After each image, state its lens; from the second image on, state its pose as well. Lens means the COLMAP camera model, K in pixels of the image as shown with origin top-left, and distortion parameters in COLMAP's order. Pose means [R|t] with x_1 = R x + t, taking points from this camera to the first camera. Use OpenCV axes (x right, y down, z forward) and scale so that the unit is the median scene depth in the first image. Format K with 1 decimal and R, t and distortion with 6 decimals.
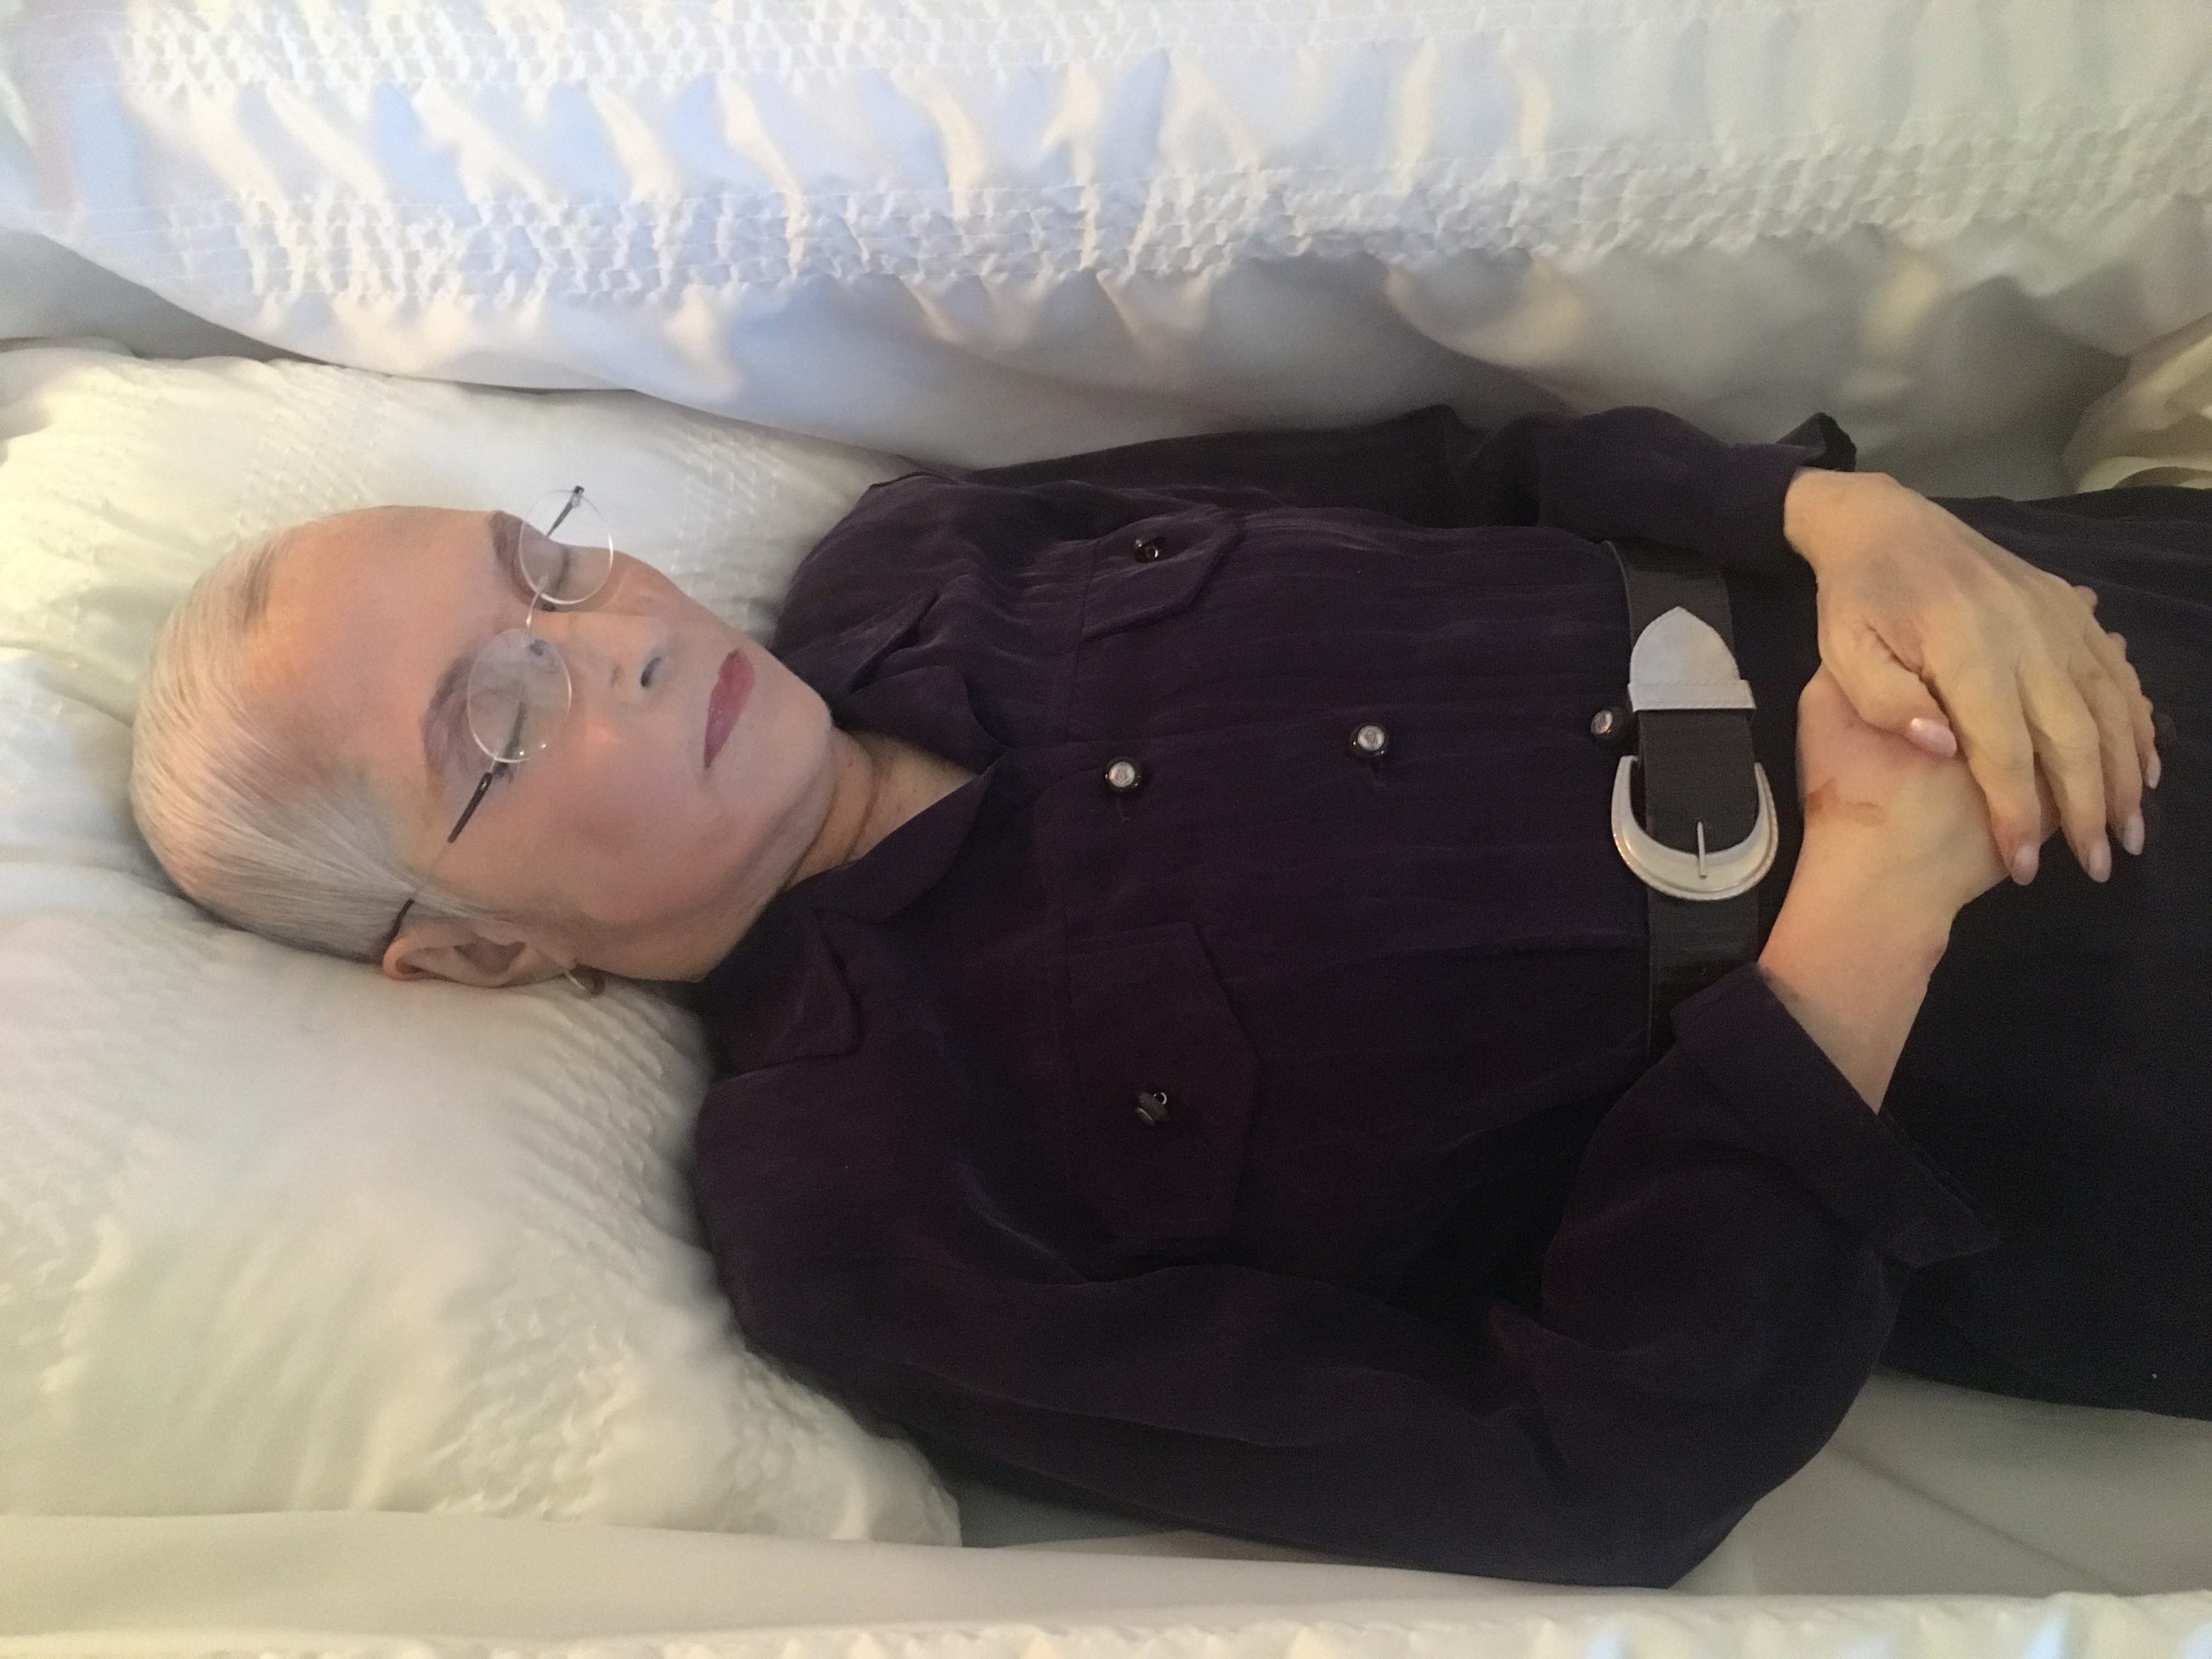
lens RADIAL K [[1955.3, 0, 1106.0], [0, 1955.3, 829.5], [0, 0, 1]] dist [0.055011, -0.013853]
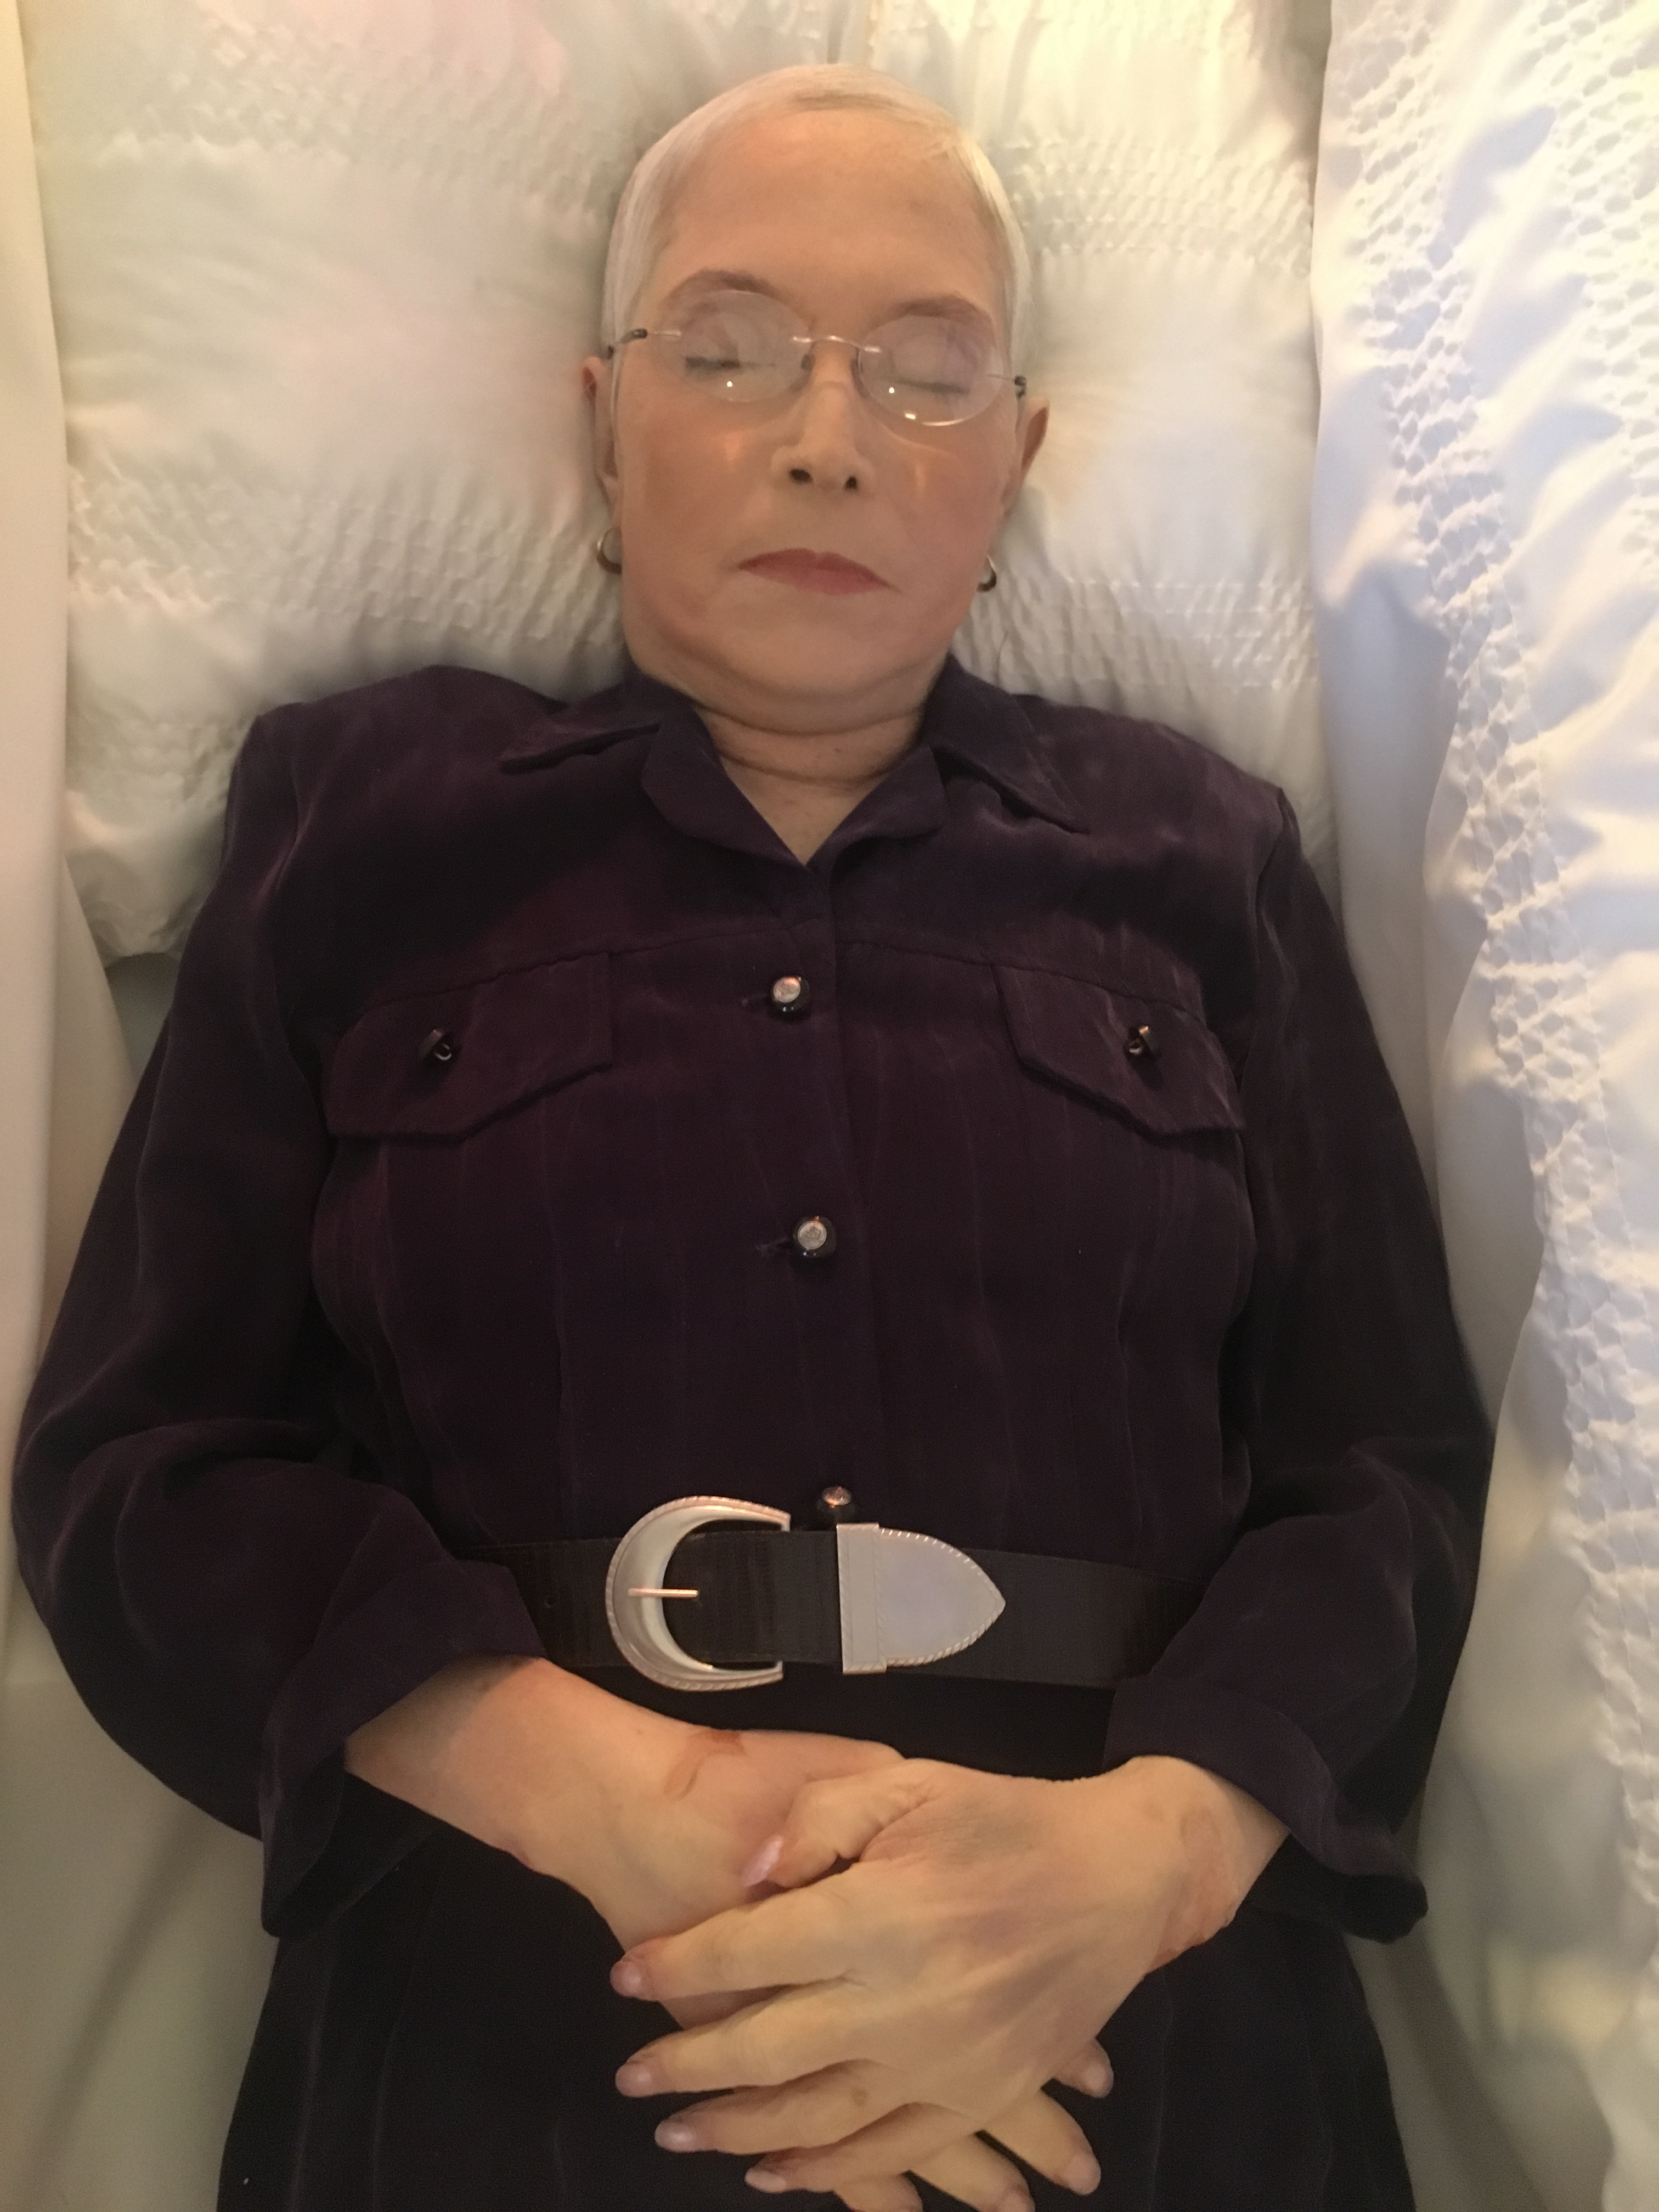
lens RADIAL K [[1983.8, 0, 829.5], [0, 1983.8, 1106.0], [0, 0, 1]] dist [0.069869, -0.074963]
pose [[0.040375, 0.959159, -0.279971, 0.295364], [-0.896748, 0.158368, 0.413235, -0.386990], [0.440697, 0.234379, 0.866518, 0.188004]]
